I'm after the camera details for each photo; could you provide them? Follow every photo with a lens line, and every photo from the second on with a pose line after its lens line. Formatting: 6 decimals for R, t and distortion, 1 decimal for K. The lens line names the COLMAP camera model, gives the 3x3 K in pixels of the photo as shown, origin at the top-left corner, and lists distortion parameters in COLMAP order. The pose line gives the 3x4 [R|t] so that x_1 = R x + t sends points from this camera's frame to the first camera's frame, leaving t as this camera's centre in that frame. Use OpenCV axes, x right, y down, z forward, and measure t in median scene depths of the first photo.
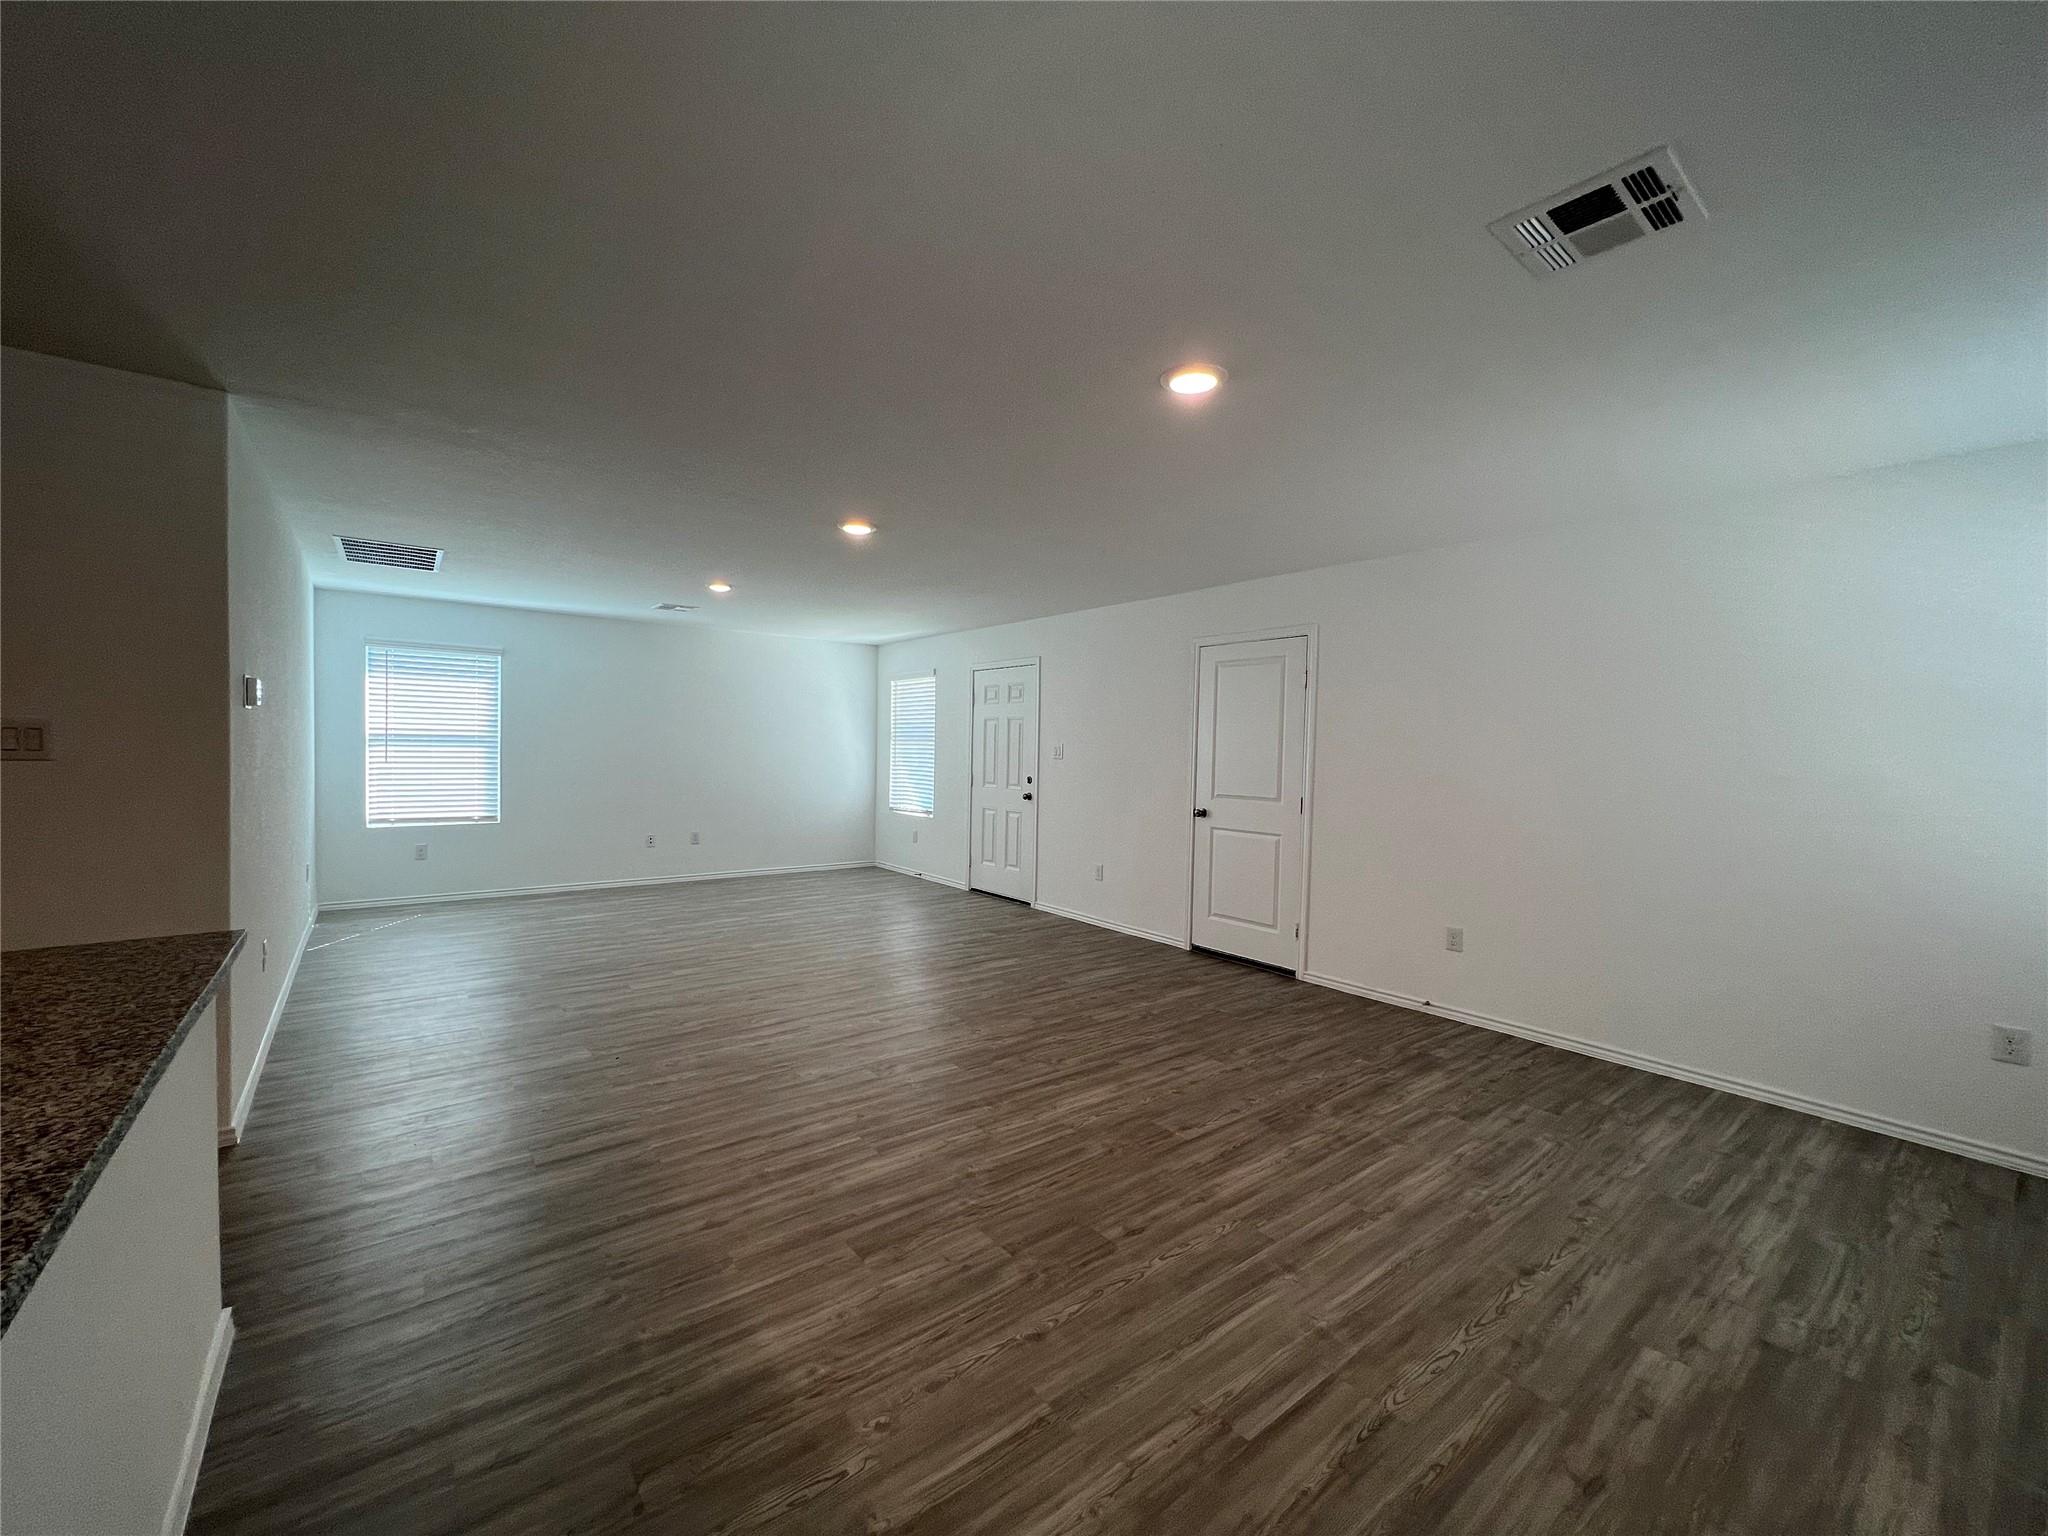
lens RADIAL K [[819.0, 0, 1012.2], [0, 819.0, 765.5], [0, 0, 1]] dist [0.001530, -0.000241]
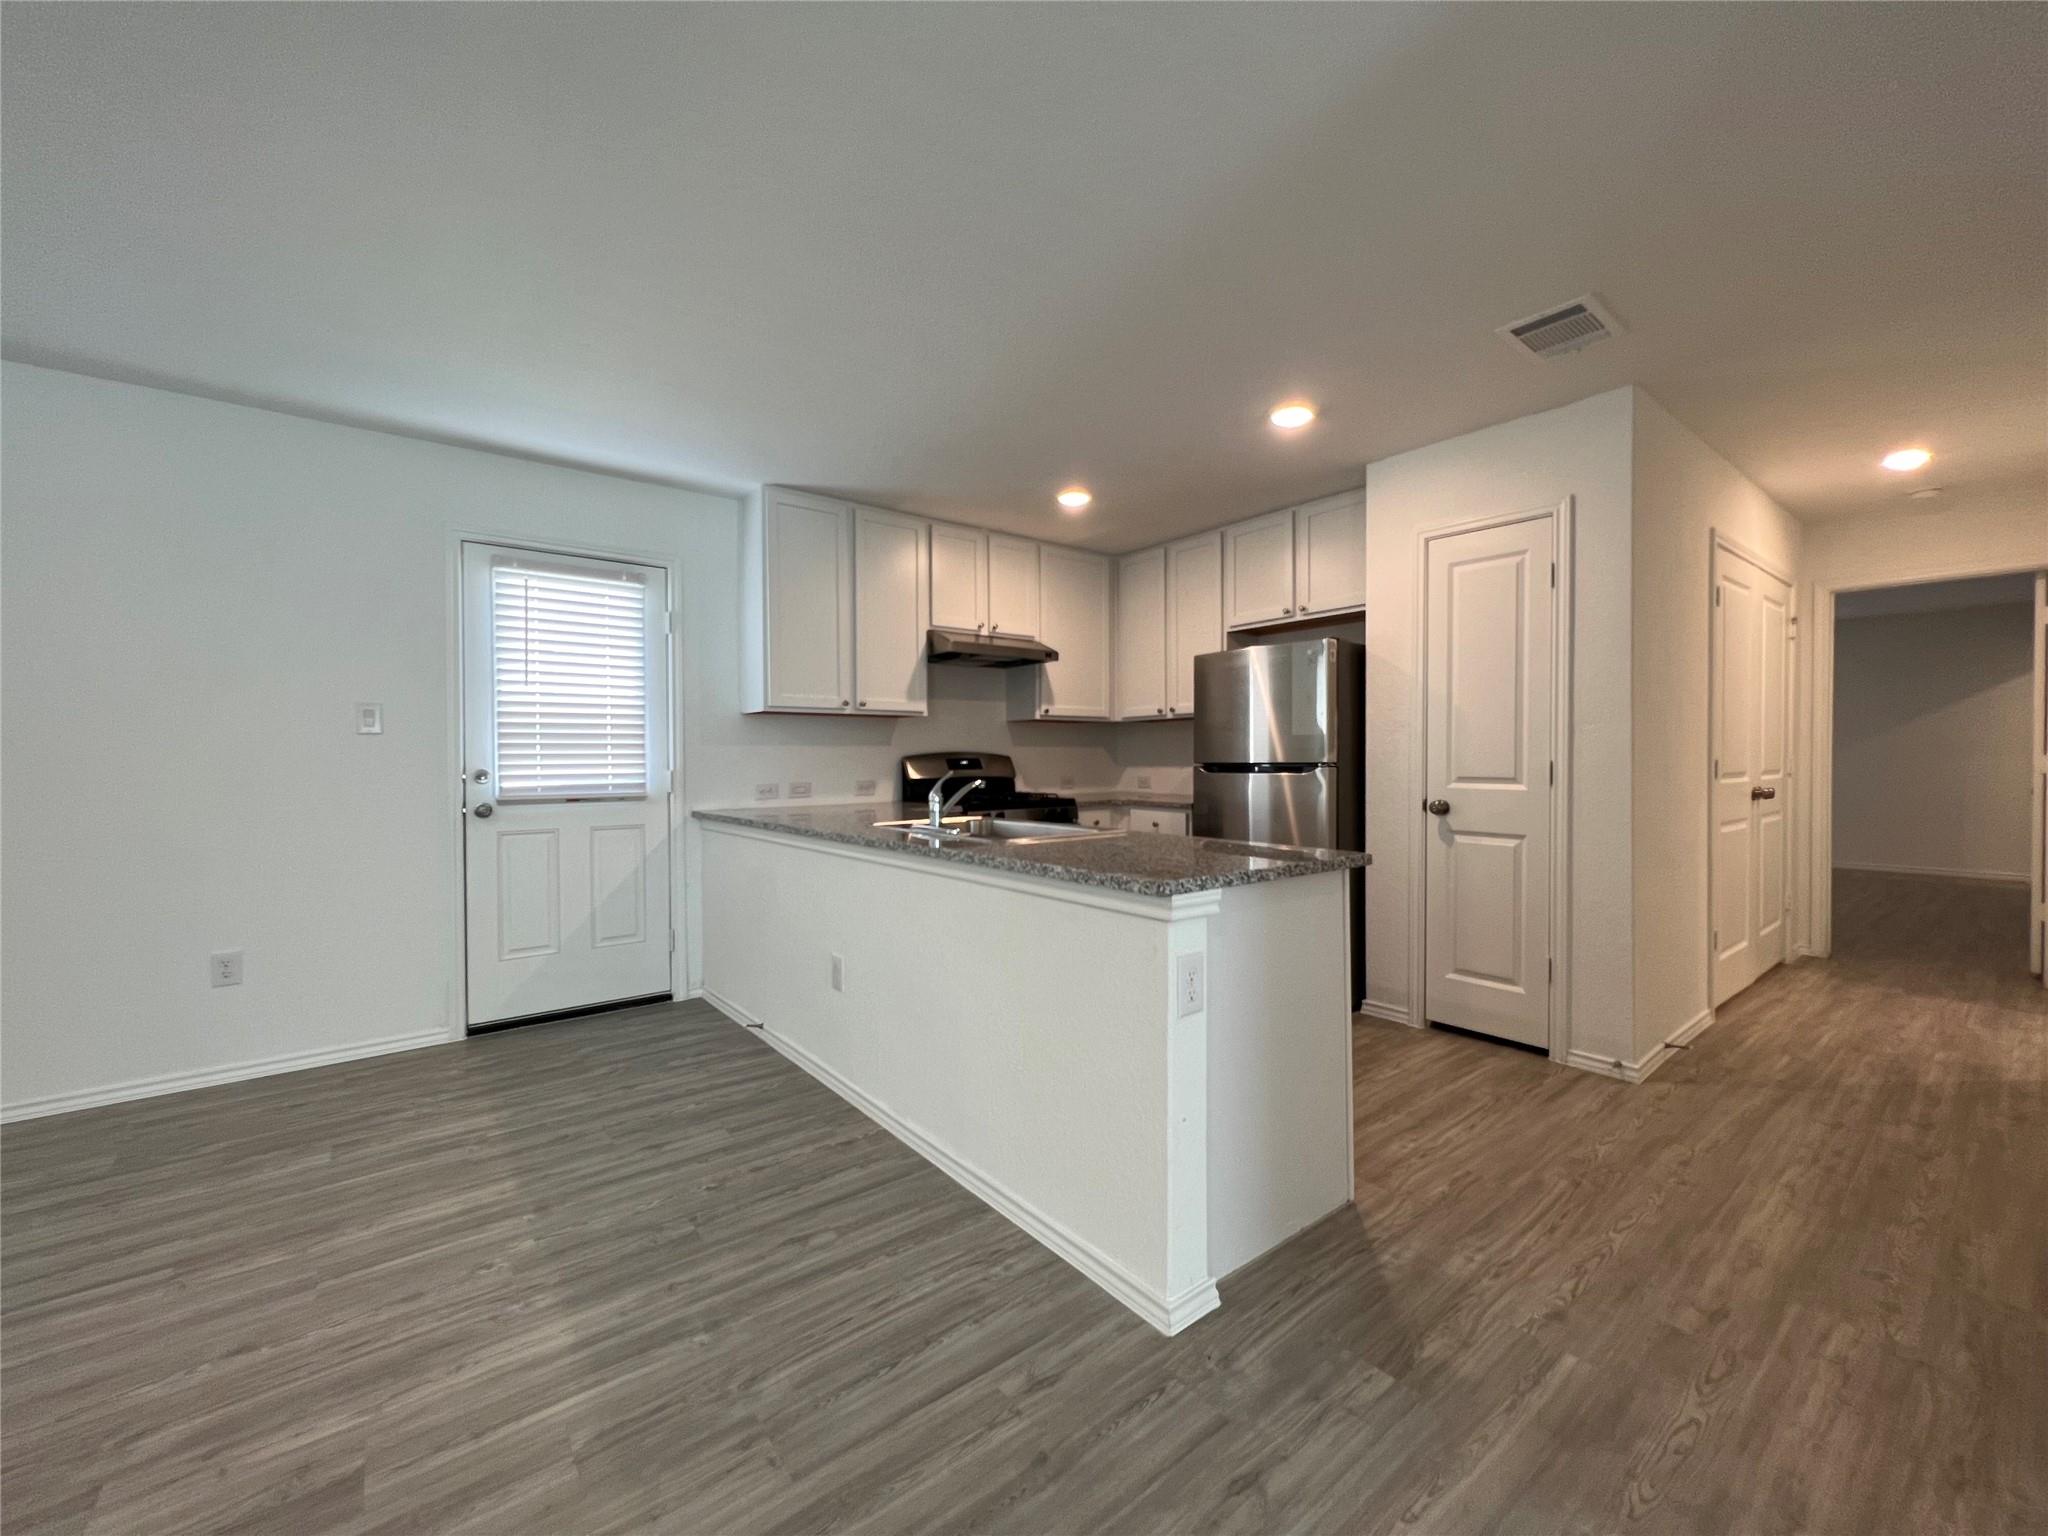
lens RADIAL K [[819.0, 0, 1015.0], [0, 819.0, 765.8], [0, 0, 1]] dist [0.001530, -0.000241]
pose [[-0.999897, -0.013136, -0.005751, -0.419678], [-0.013324, 0.999337, 0.033876, 0.025880], [0.005302, 0.033949, -0.999410, 1.010730]]
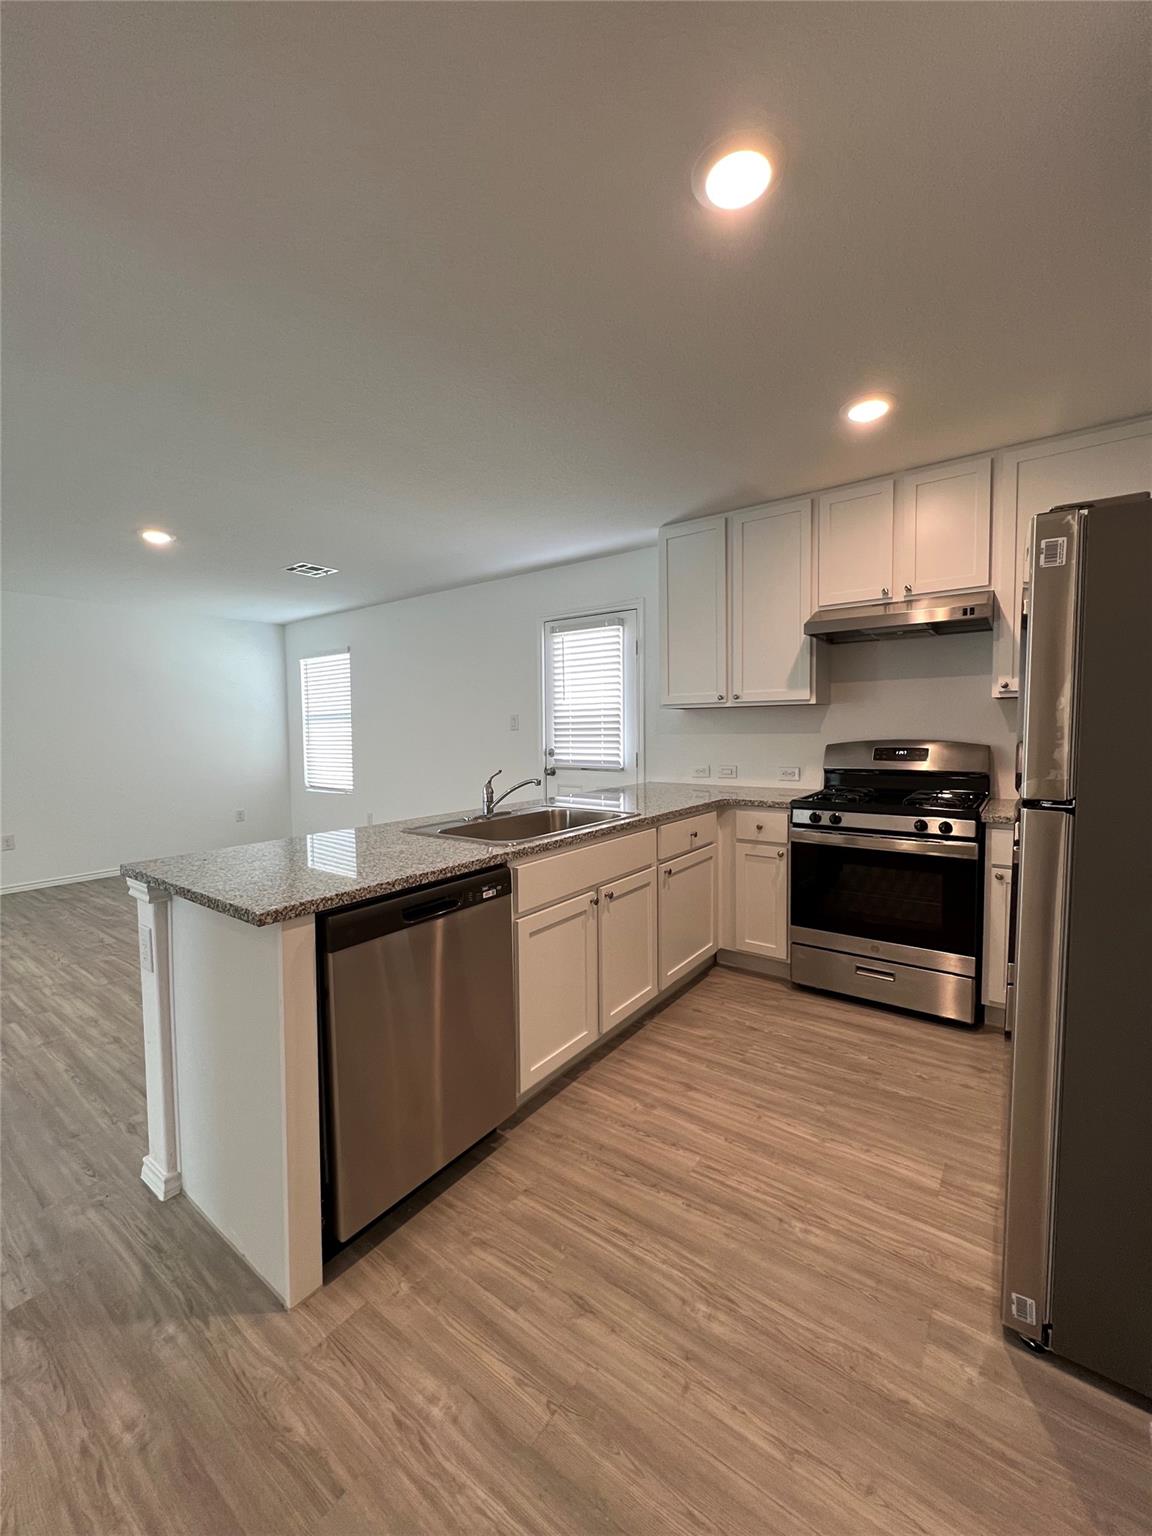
lens RADIAL K [[618.5, 0, 577.0], [0, 618.5, 761.2], [0, 0, 1]] dist [-0.004756, 0.000883]
pose [[-0.268401, -0.067953, 0.960908, -1.092016], [0.031258, 0.996369, 0.079192, -0.005415], [-0.962800, 0.051291, -0.265302, 0.311122]]
